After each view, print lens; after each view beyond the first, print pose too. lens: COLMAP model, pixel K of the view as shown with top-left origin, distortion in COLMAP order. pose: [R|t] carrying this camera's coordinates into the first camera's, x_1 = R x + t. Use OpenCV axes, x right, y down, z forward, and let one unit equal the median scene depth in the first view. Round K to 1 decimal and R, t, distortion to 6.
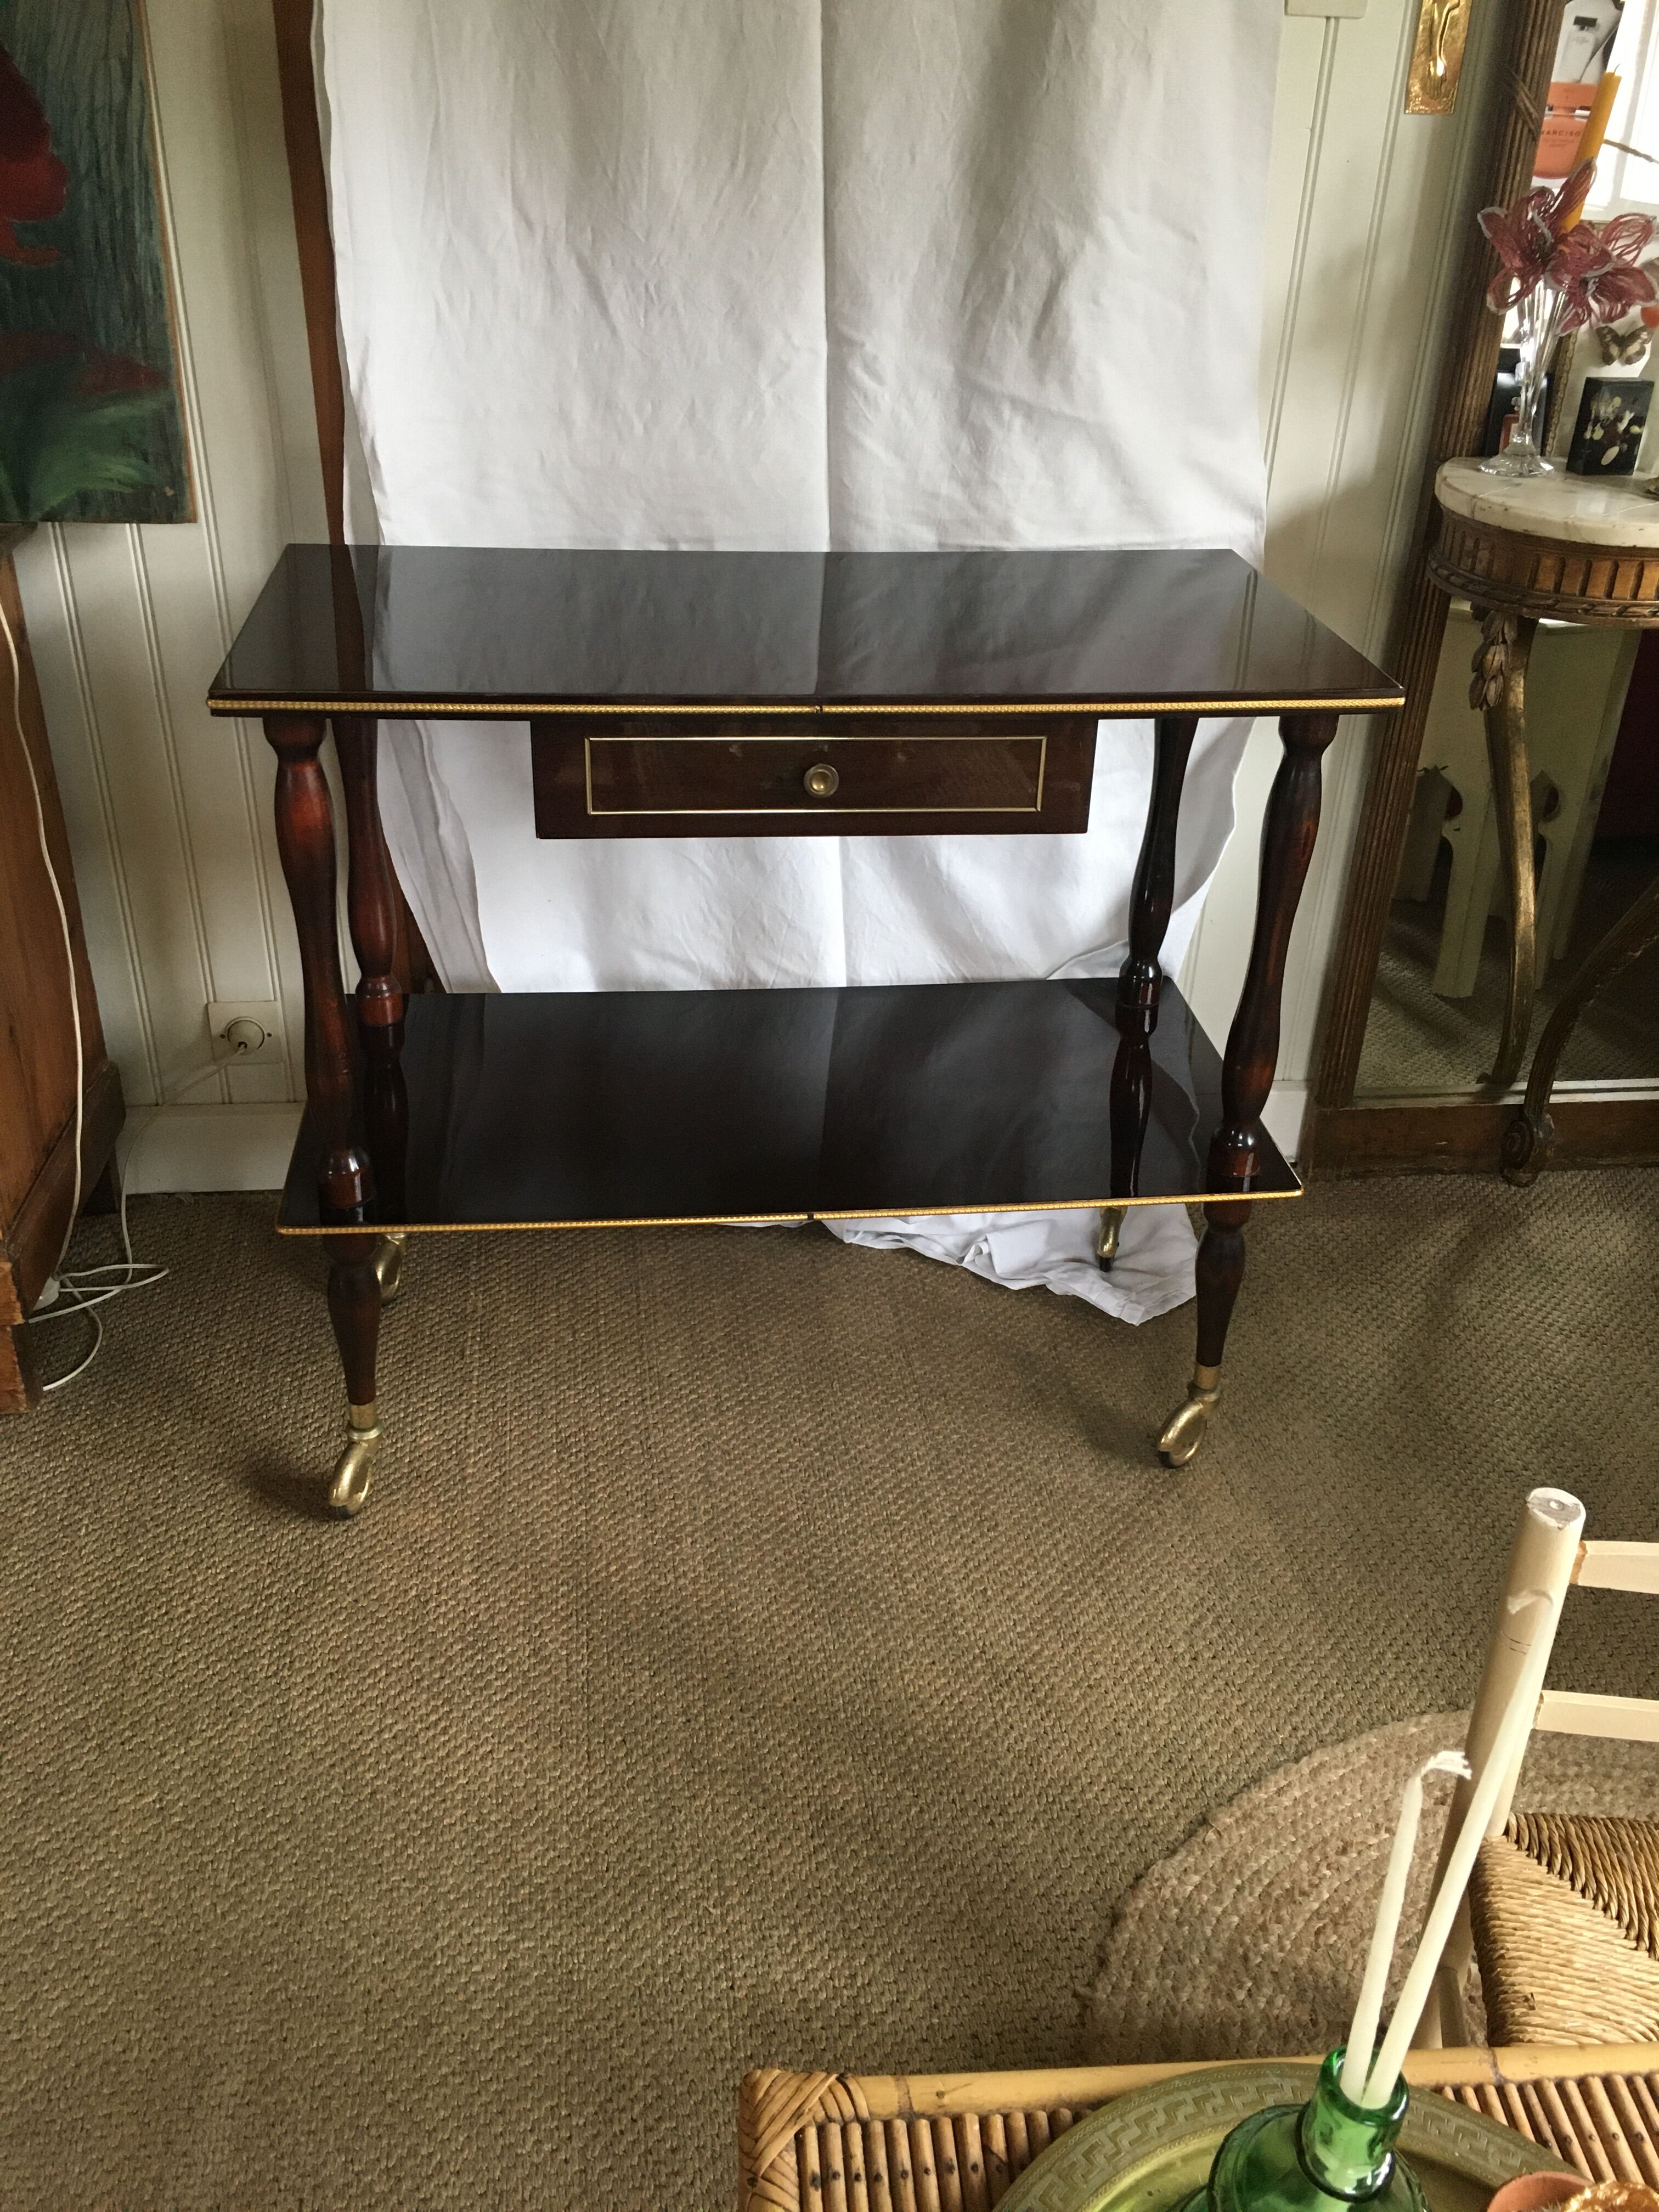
lens RADIAL K [[1884.8, 0, 834.7], [0, 1884.8, 1102.8], [0, 0, 1]] dist [0.074976, -0.106682]
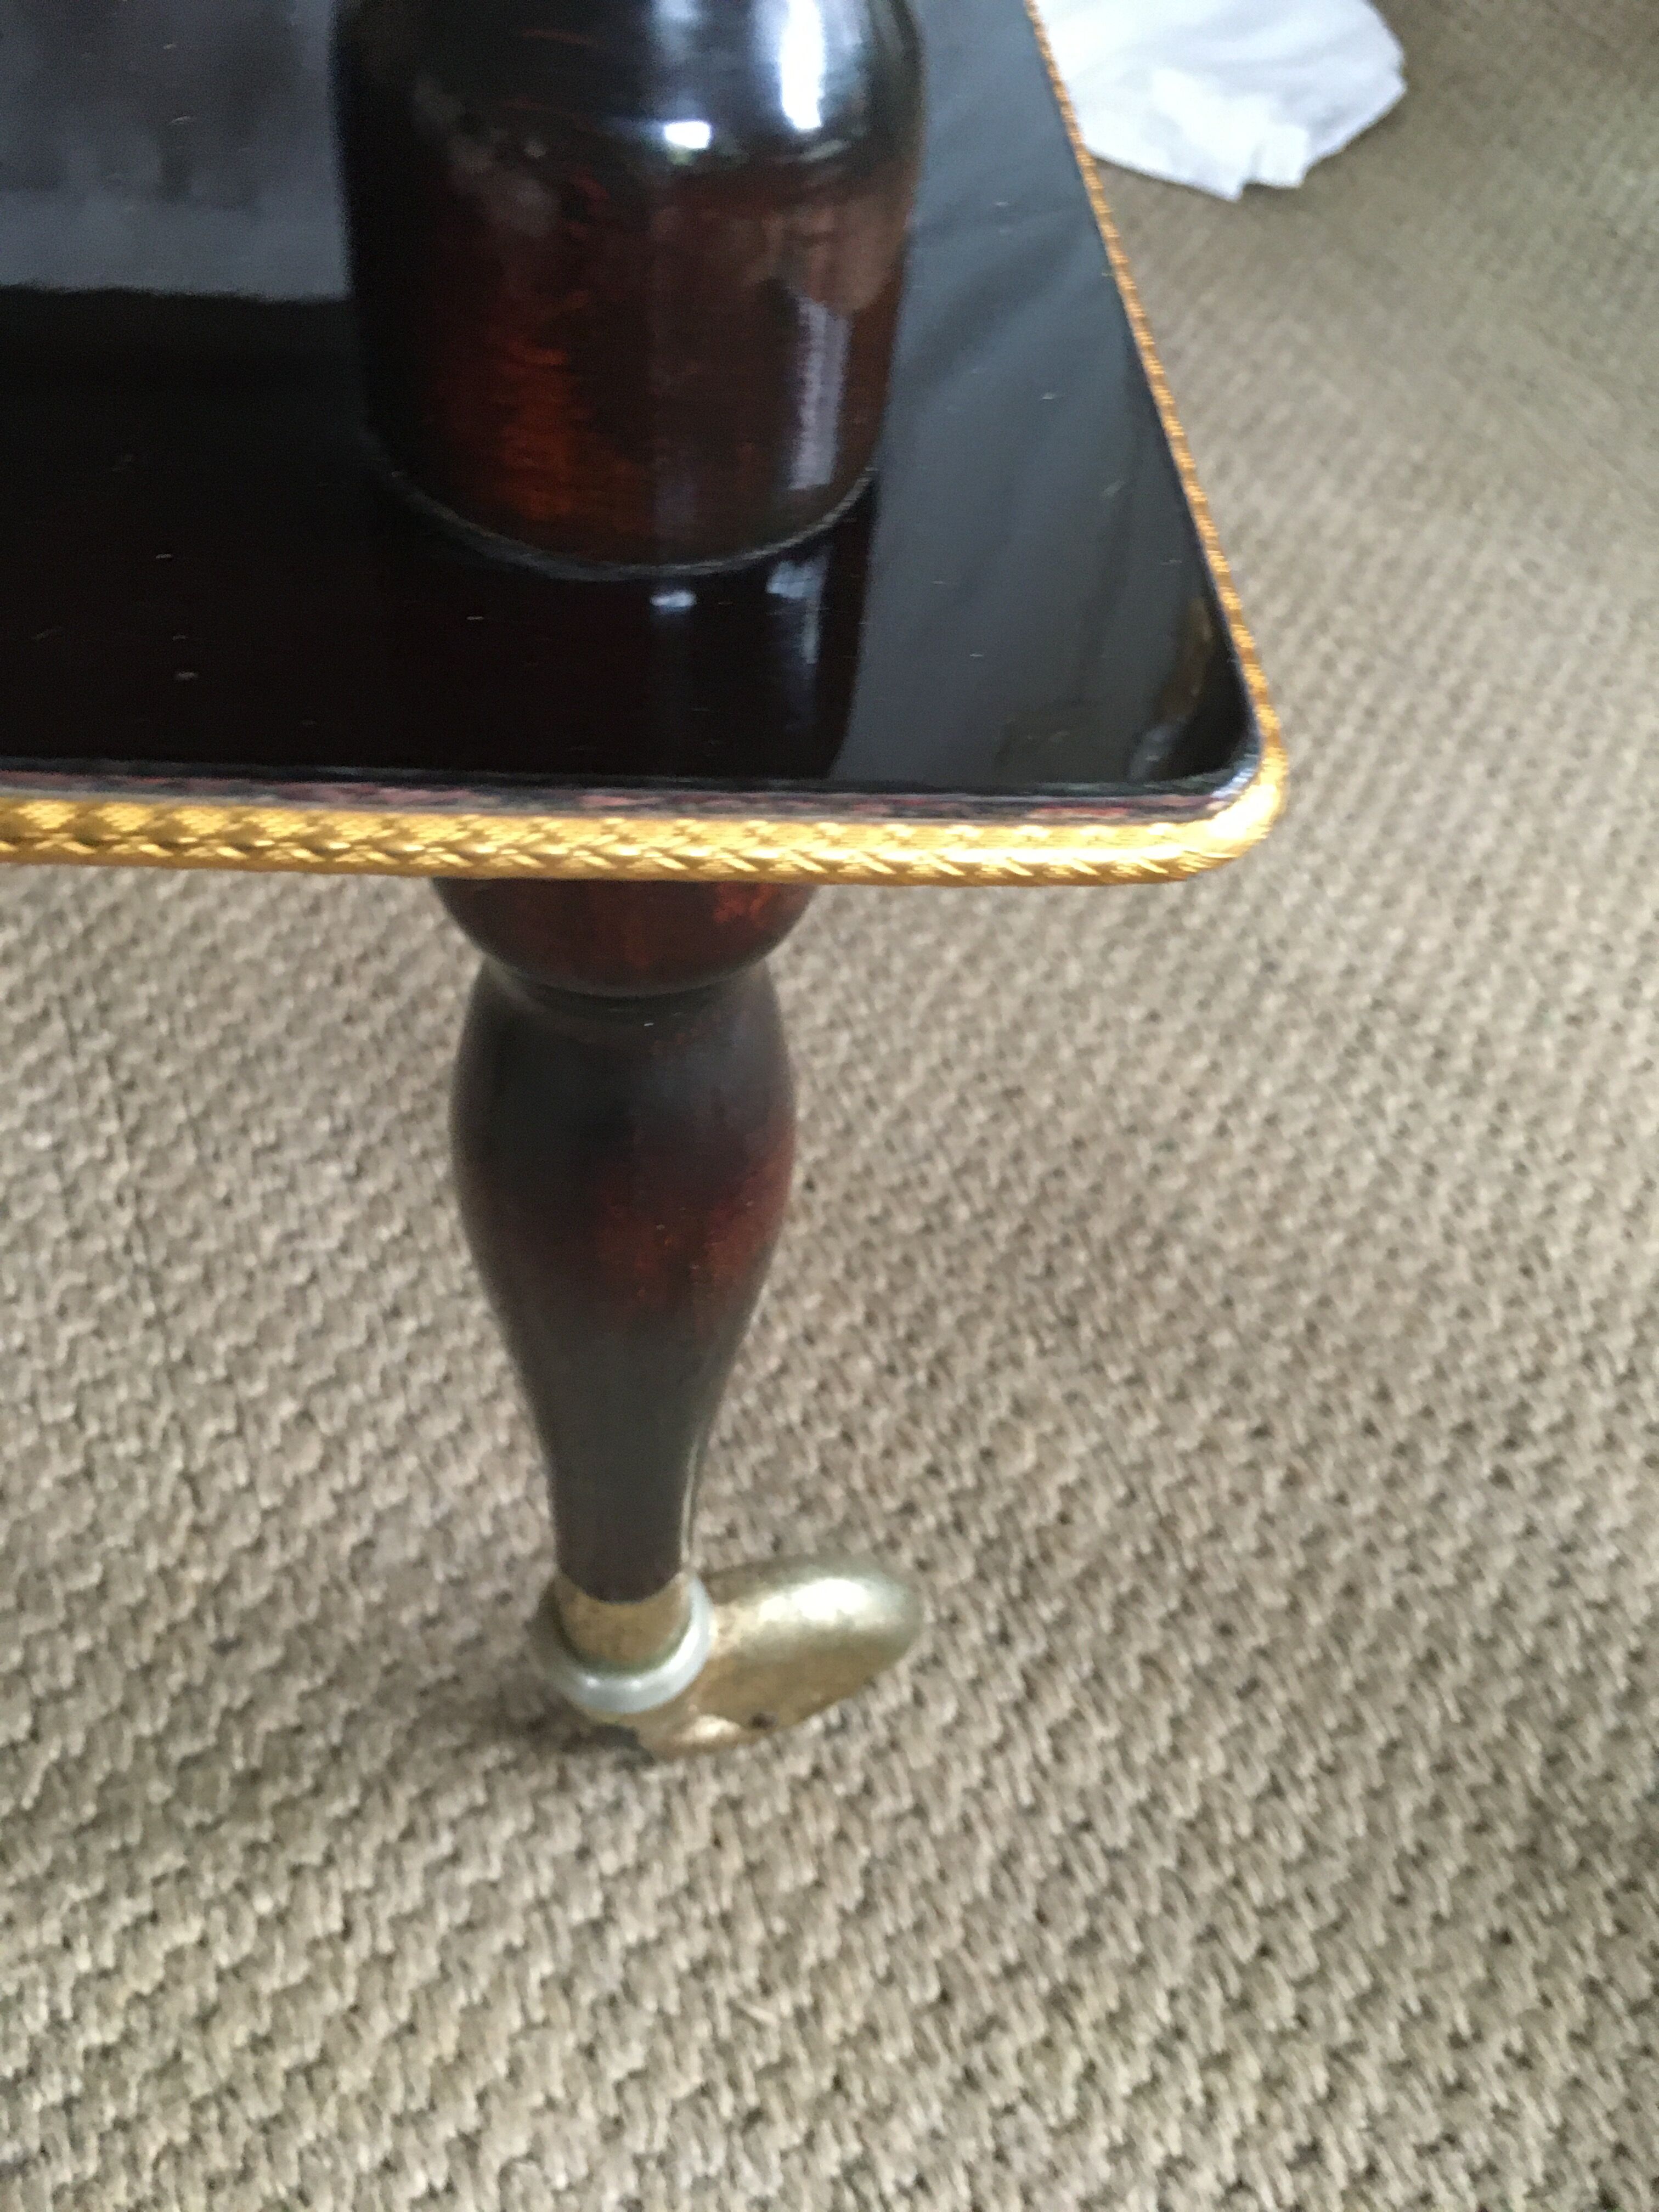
lens RADIAL K [[1884.8, 0, 829.5], [0, 1884.8, 1132.8], [0, 0, 1]] dist [0.074976, -0.106682]
pose [[0.969377, -0.144808, 0.198339, -0.082427], [0.051067, 0.908859, 0.413967, 0.172508], [-0.240208, -0.391161, 0.888422, 0.718363]]
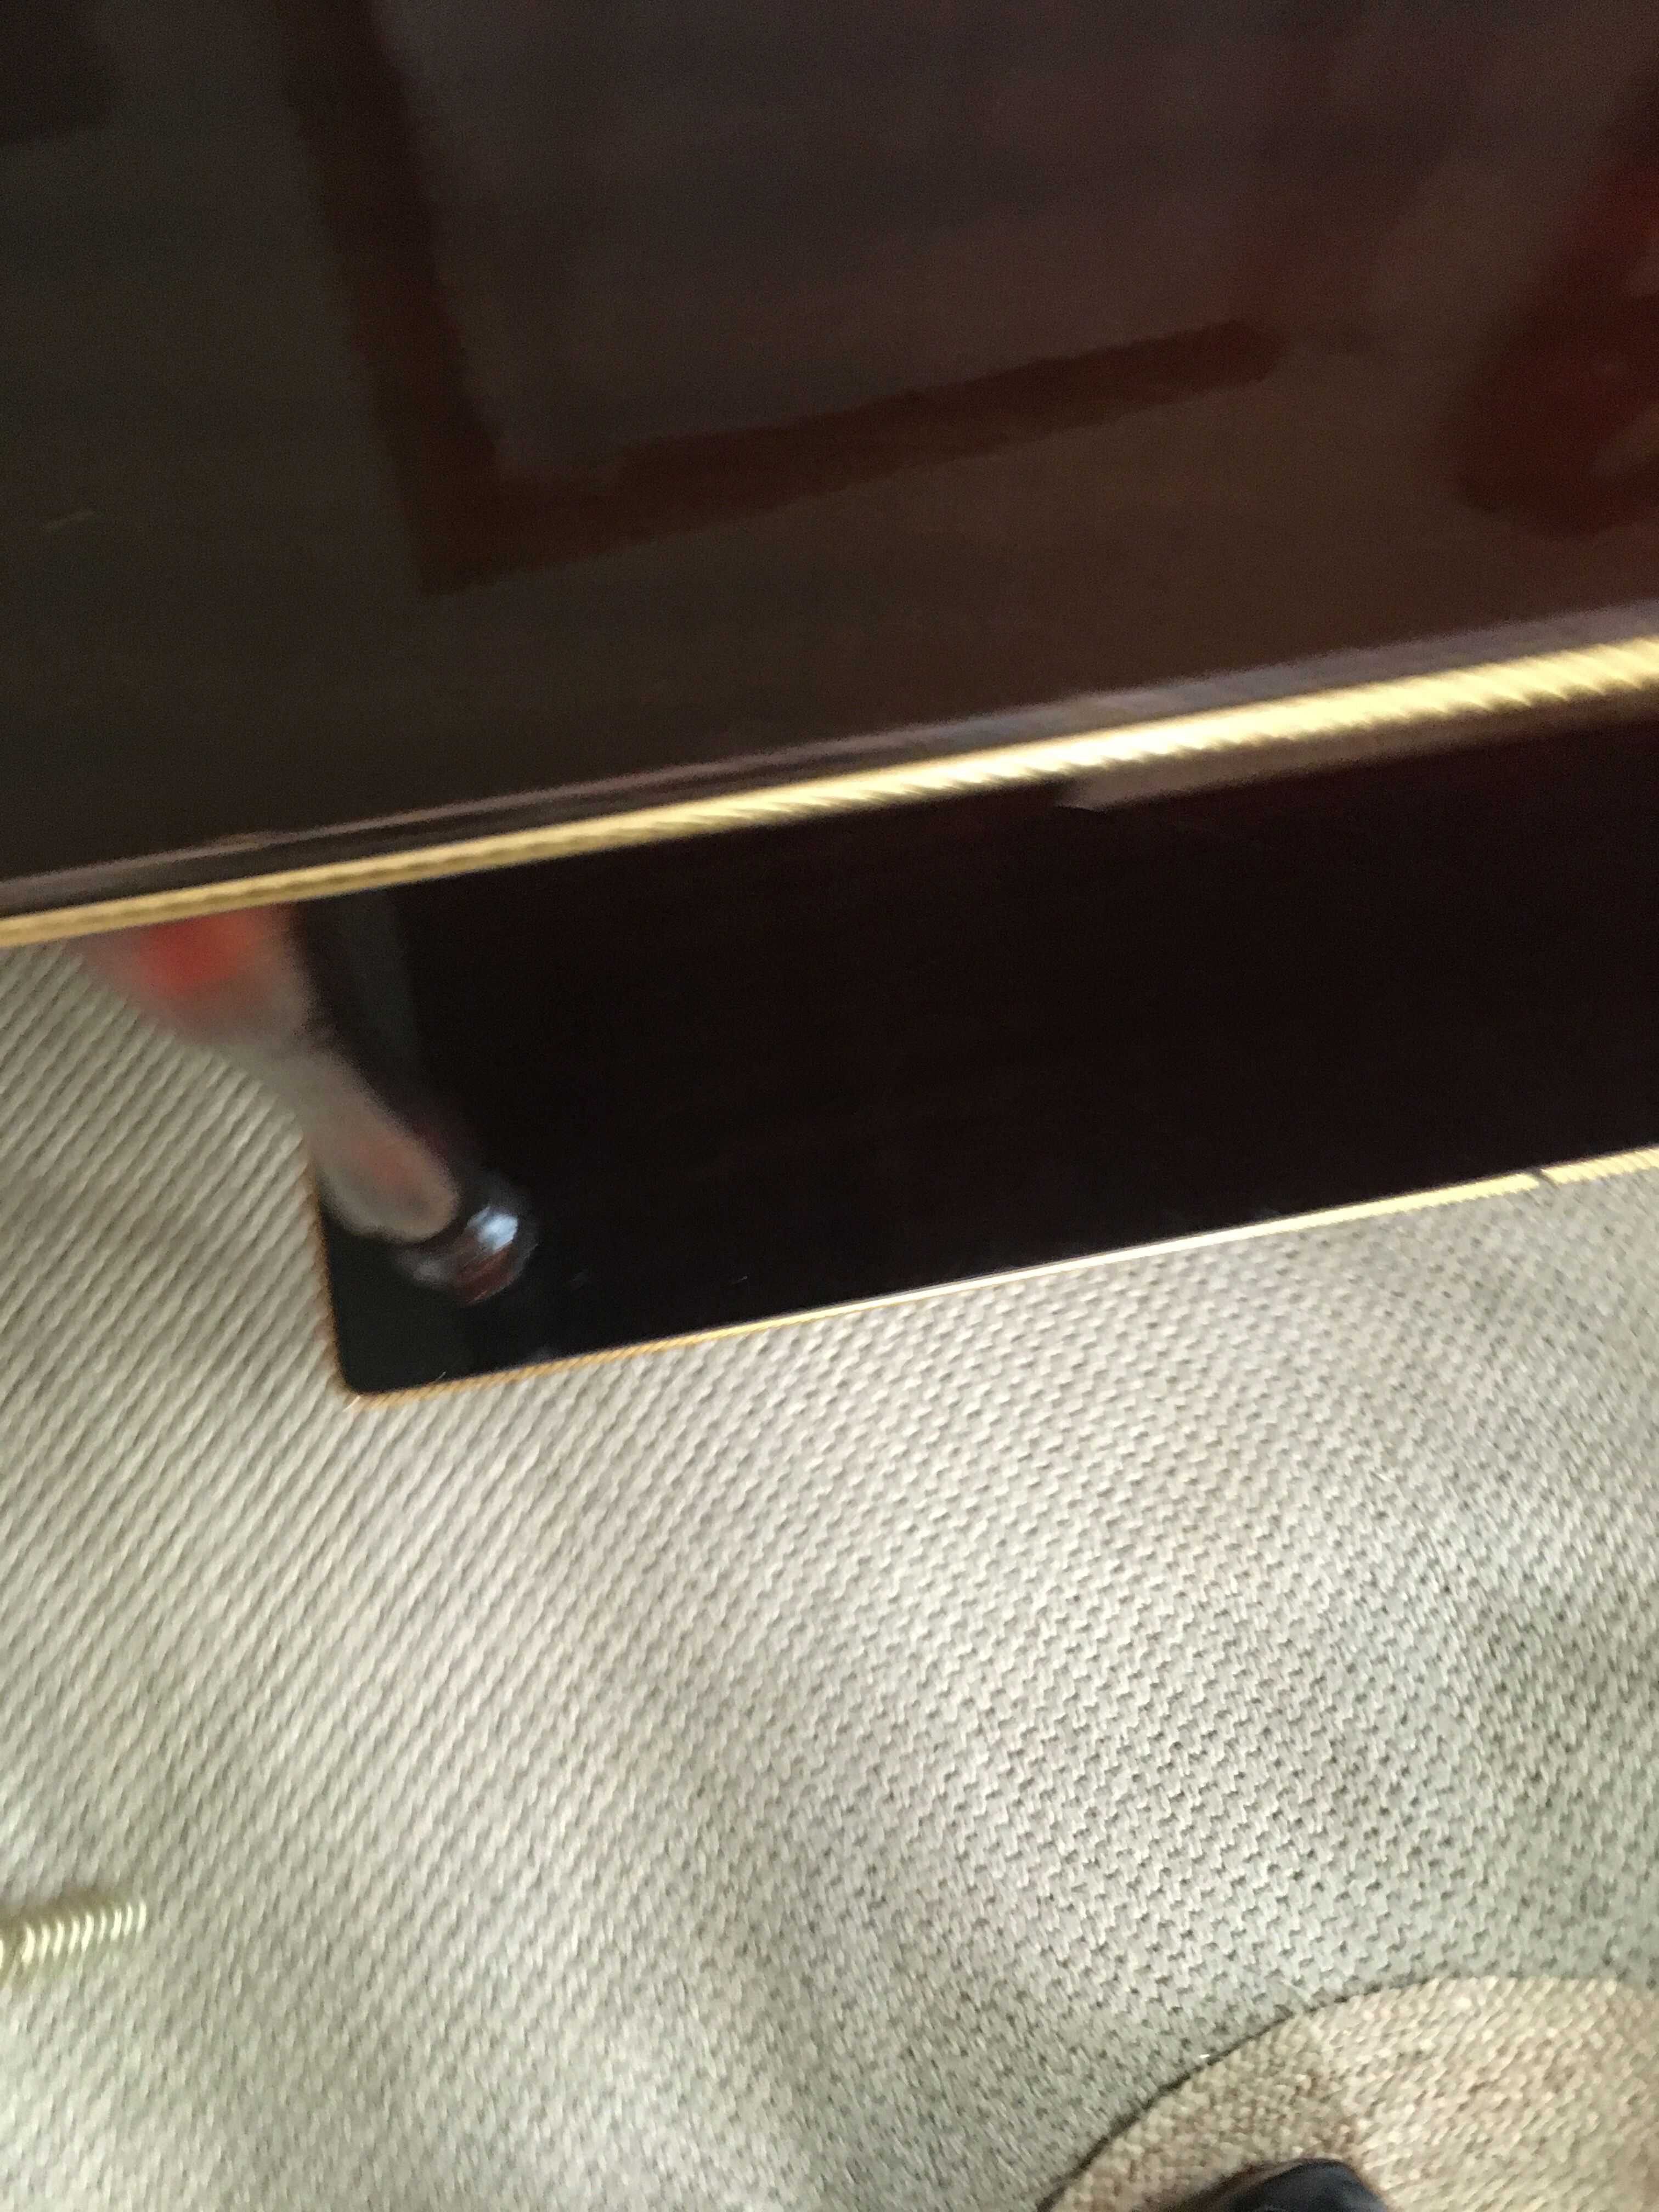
lens RADIAL K [[1884.8, 0, 813.8], [0, 1884.8, 1099.2], [0, 0, 1]] dist [0.074976, -0.106682]
pose [[0.983049, -0.179071, 0.039357, -0.249092], [0.096815, 0.689285, 0.717992, -0.184669], [-0.155700, -0.702011, 0.694938, 0.572893]]
